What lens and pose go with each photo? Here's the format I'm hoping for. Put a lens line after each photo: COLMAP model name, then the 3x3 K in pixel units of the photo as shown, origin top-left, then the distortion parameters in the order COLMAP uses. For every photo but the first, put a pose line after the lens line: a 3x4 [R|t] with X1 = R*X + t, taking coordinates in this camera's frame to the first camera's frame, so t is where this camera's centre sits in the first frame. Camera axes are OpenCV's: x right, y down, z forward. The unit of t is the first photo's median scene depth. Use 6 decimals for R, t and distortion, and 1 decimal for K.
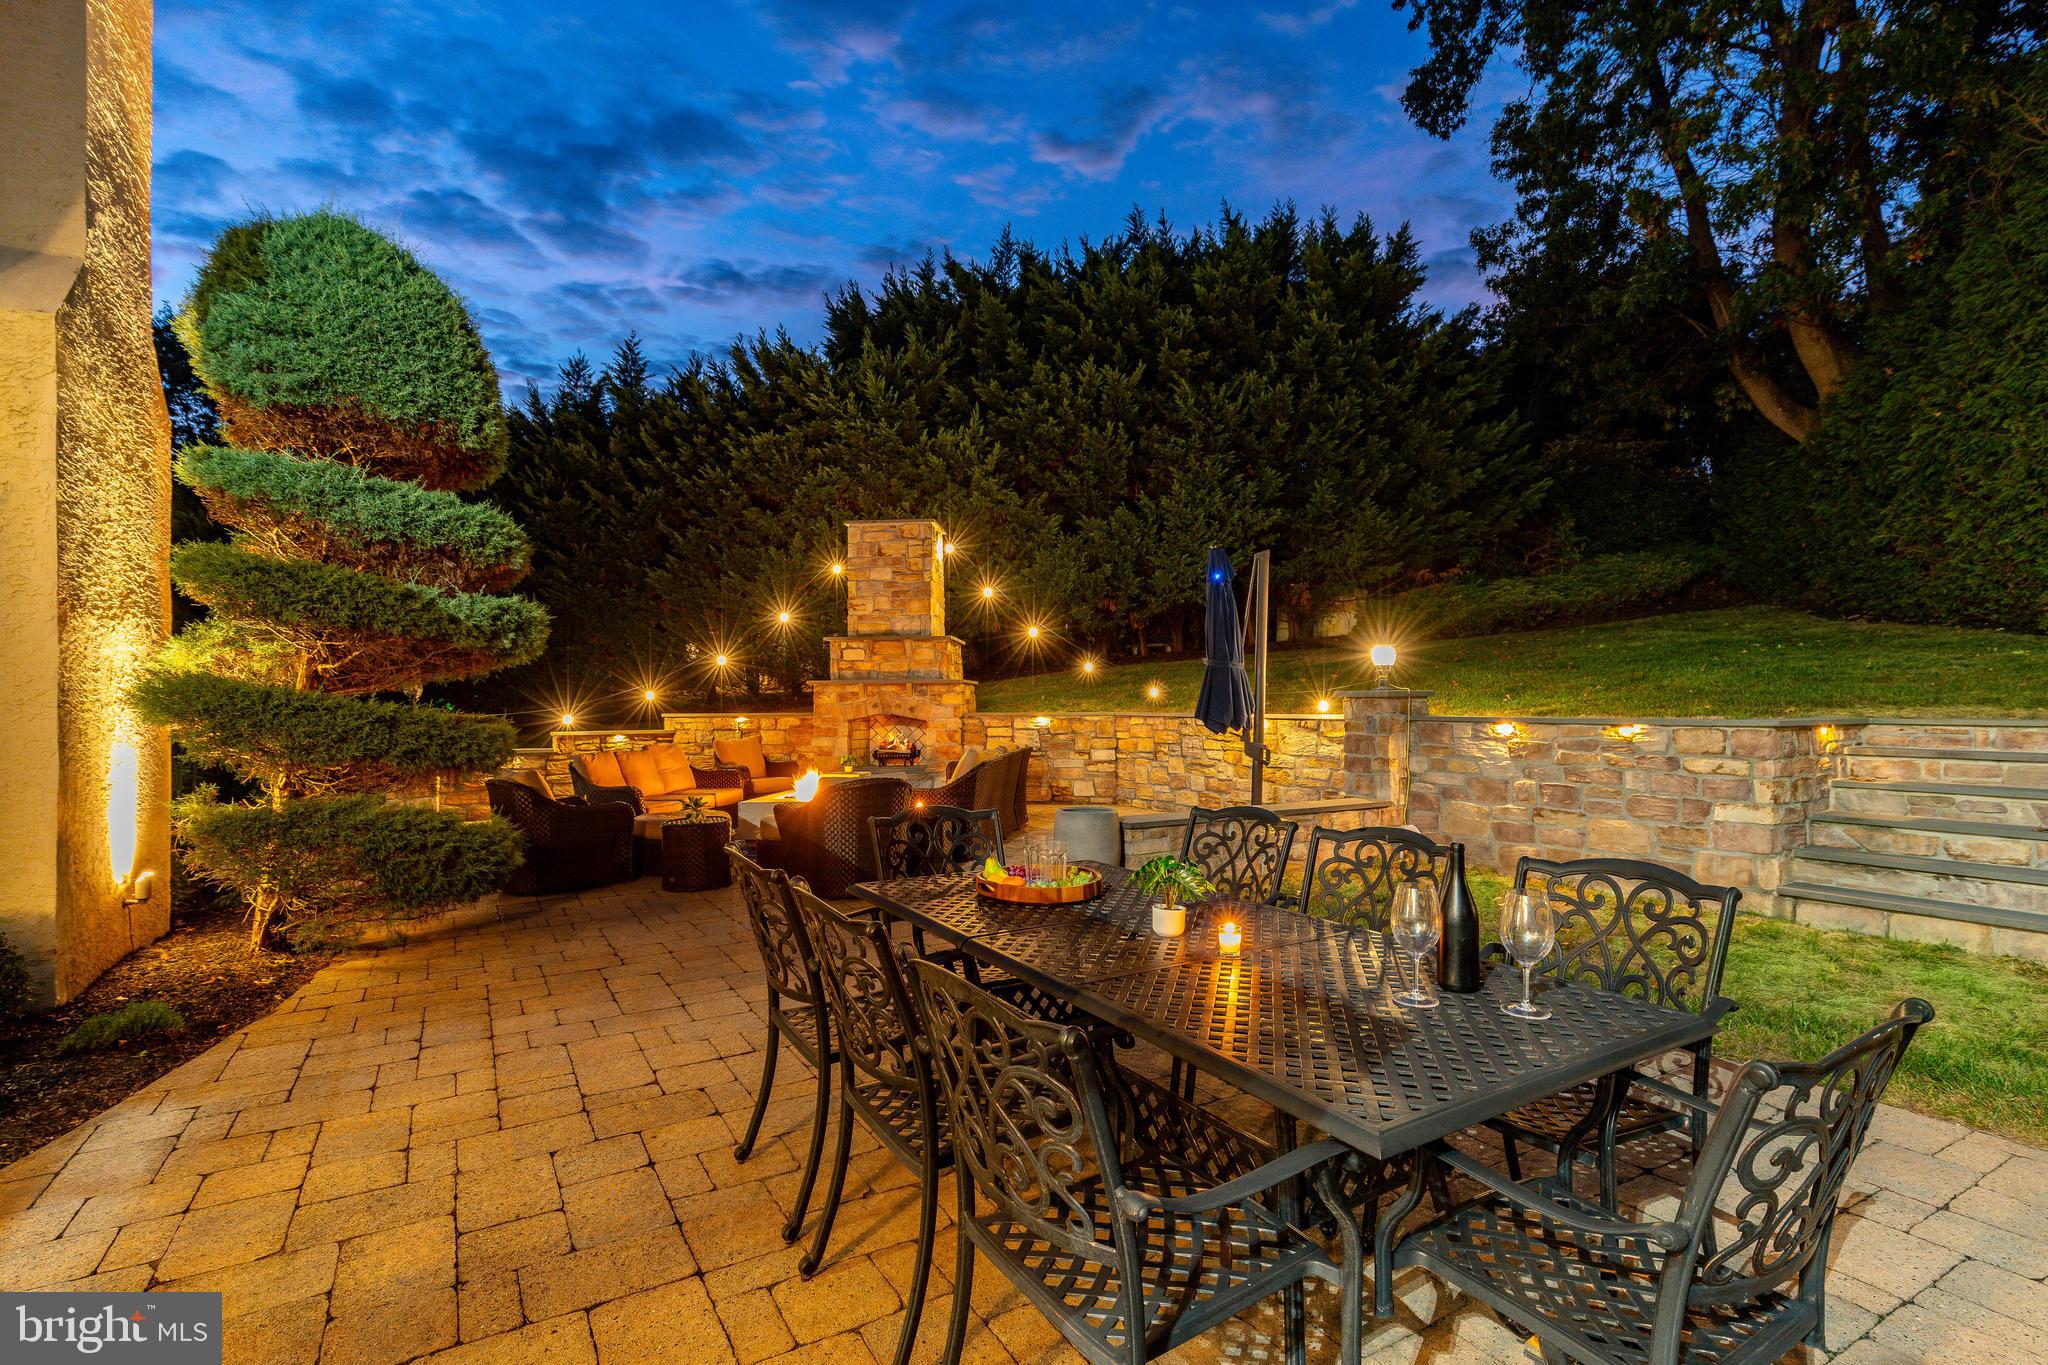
lens RADIAL K [[1004.6, 0, 1024.0], [0, 1004.6, 682.5], [0, 0, 1]] dist [-0.012692, 0.000021]
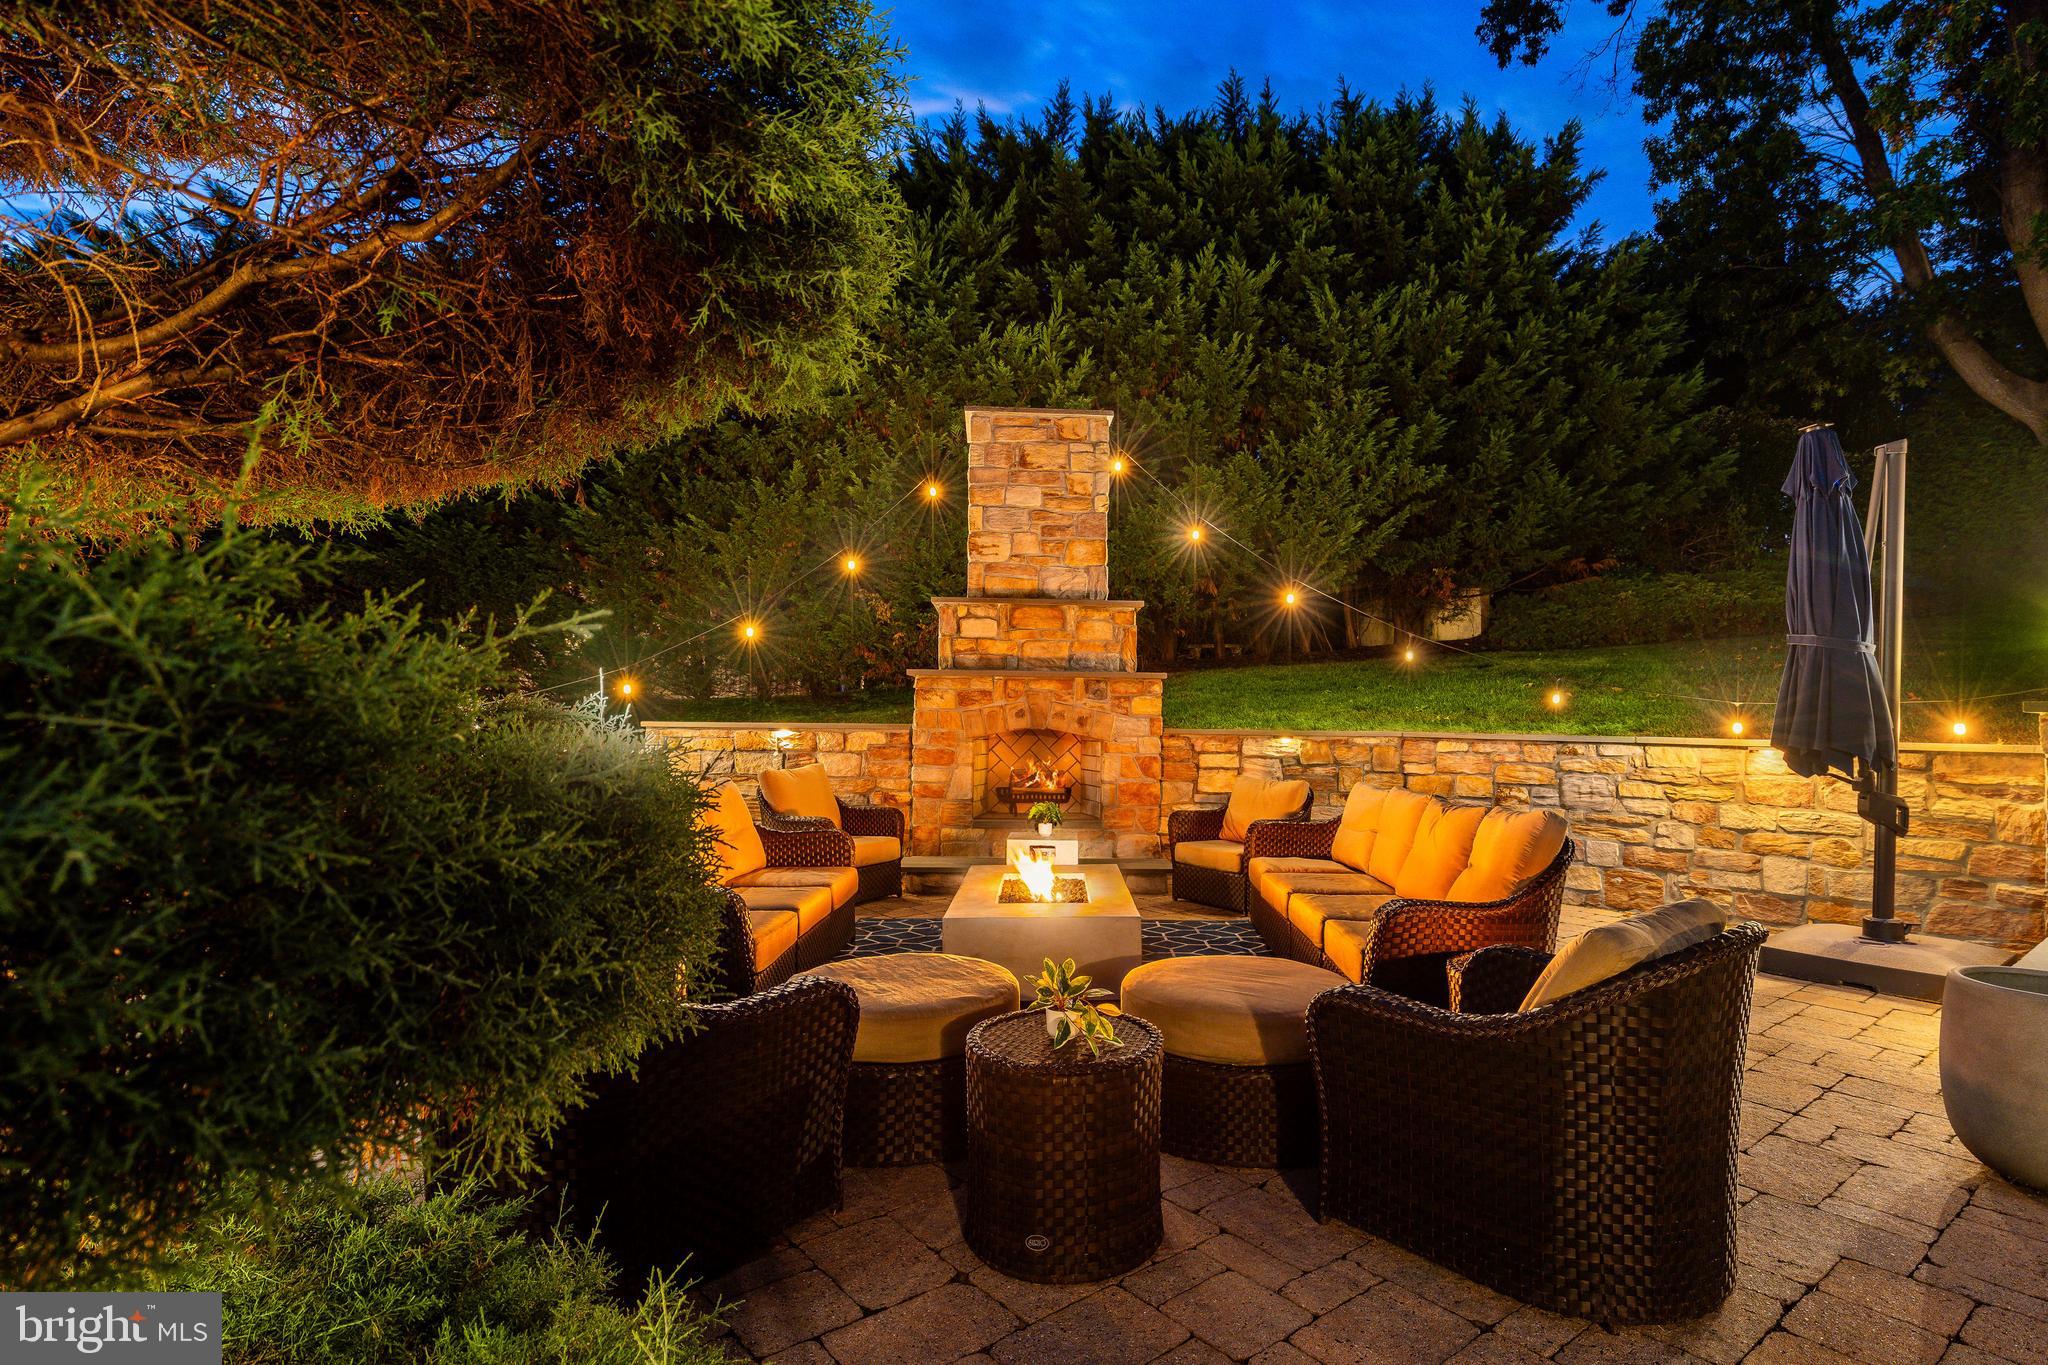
lens RADIAL K [[1036.2, 0, 1024.0], [0, 1036.2, 682.5], [0, 0, 1]] dist [-0.002245, -0.000668]
pose [[0.990374, 0.024147, 0.136293, -0.164507], [-0.021888, 0.999597, -0.018049, 0.011155], [-0.136674, 0.014892, 0.990504, 0.280314]]
